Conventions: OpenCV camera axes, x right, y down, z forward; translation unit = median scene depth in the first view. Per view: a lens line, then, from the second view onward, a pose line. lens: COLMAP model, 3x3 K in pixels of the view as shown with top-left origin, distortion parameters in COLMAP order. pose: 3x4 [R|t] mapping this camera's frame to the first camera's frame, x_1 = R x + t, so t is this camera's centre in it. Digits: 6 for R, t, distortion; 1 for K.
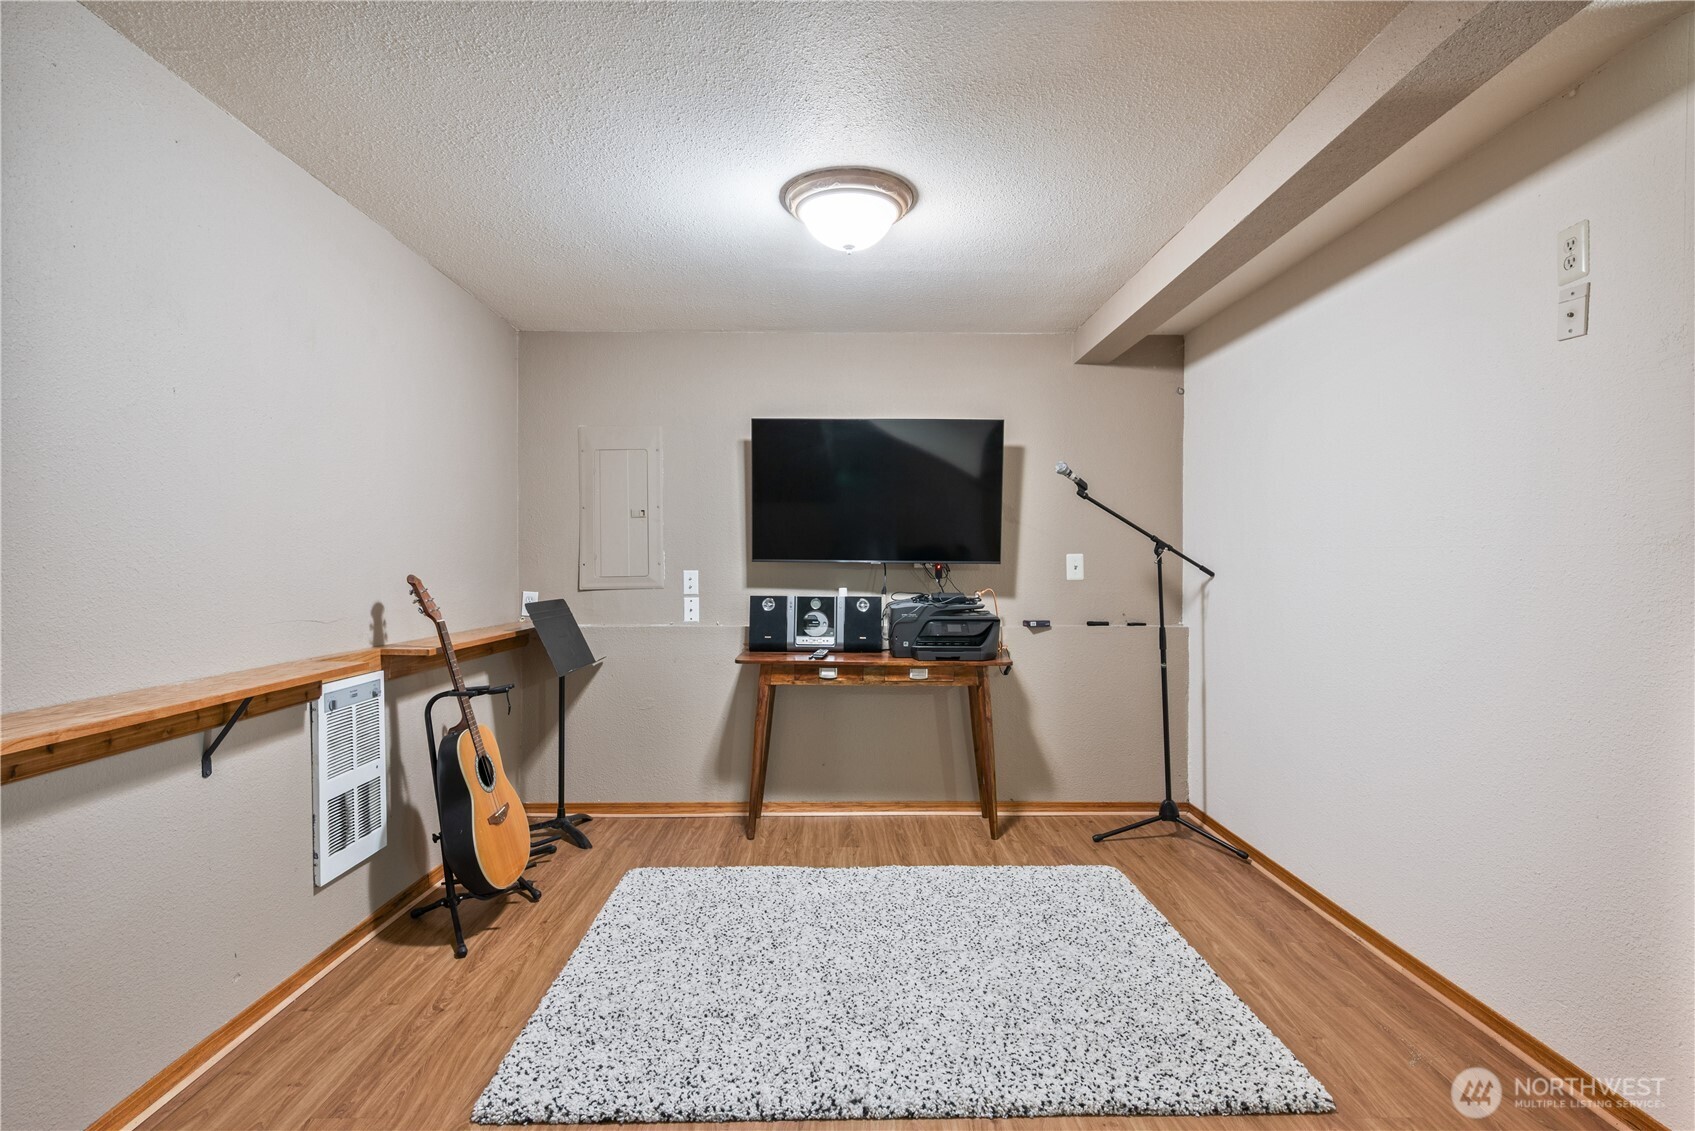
lens RADIAL K [[808.6, 0, 844.4], [0, 808.6, 568.7], [0, 0, 1]] dist [0.000487, 0.000700]
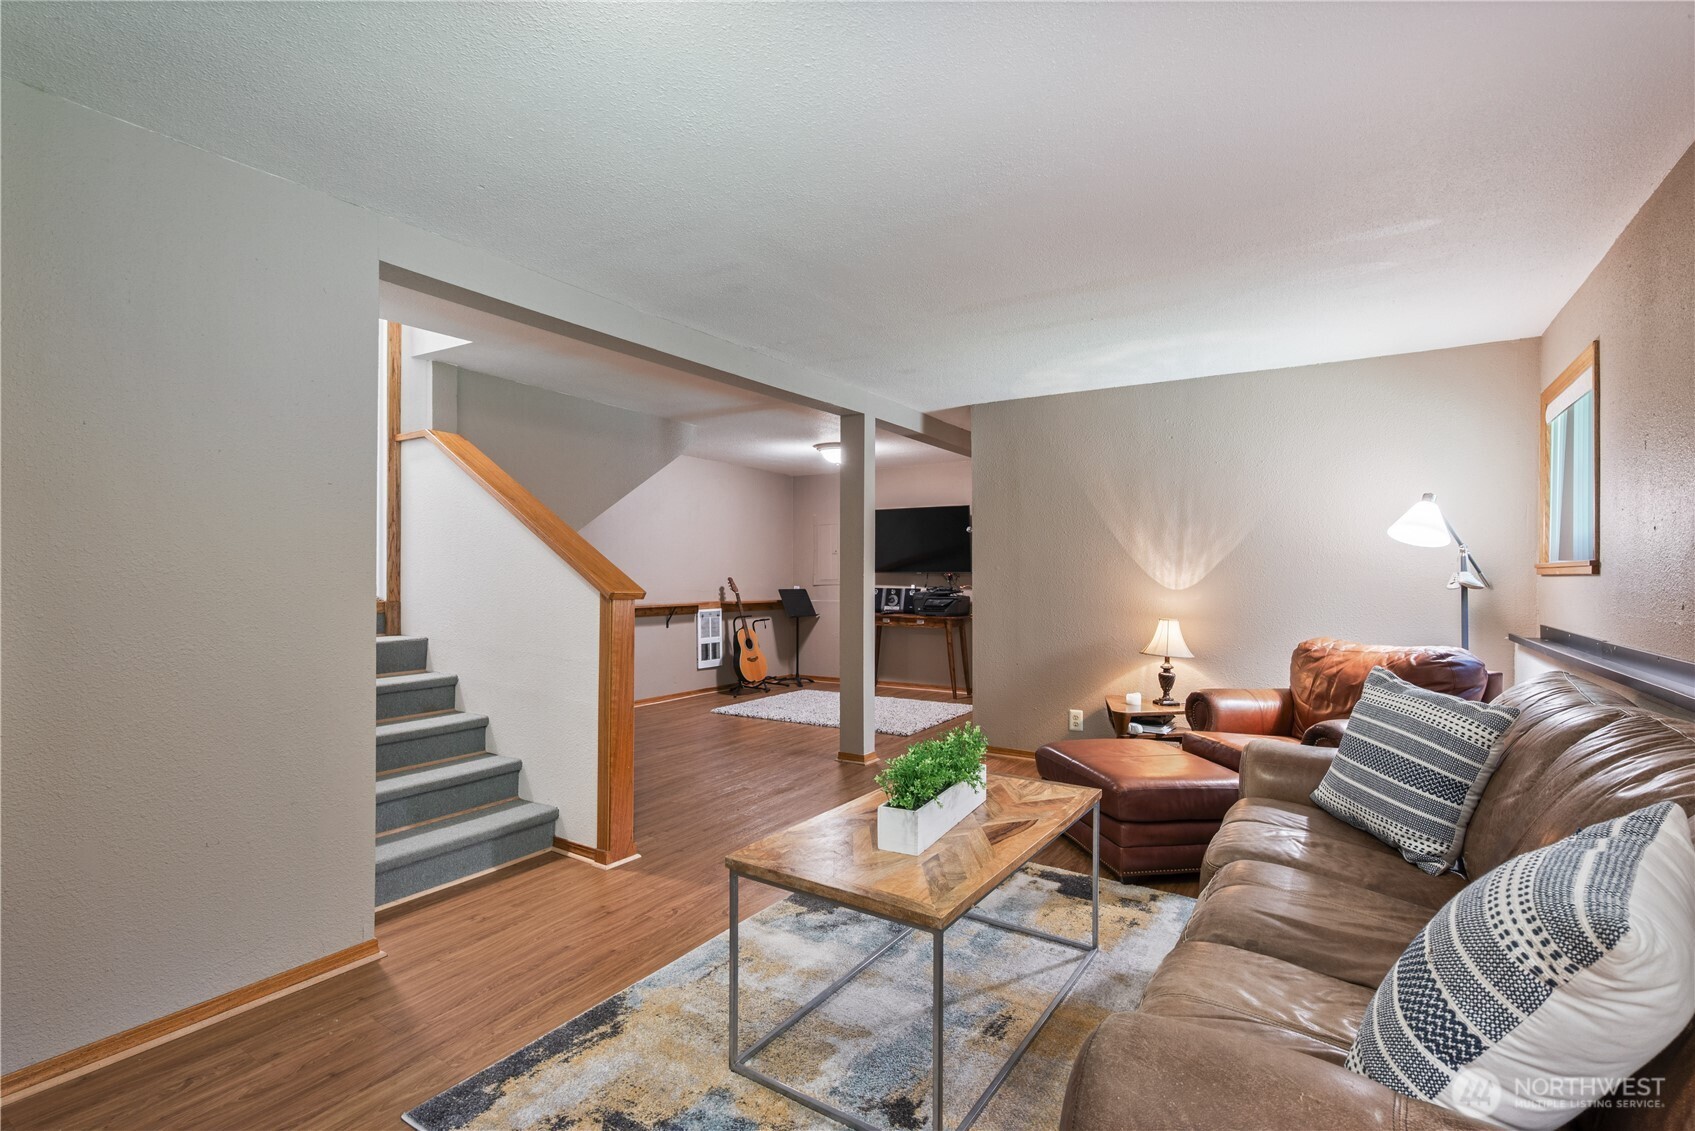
lens RADIAL K [[781.5, 0, 843.8], [0, 781.5, 569.8], [0, 0, 1]] dist [-0.002475, -0.000689]
pose [[0.836053, -0.008003, -0.548590, 1.399407], [-0.002514, 0.999827, -0.018417, 0.031565], [0.548643, 0.016776, 0.835889, -1.187616]]
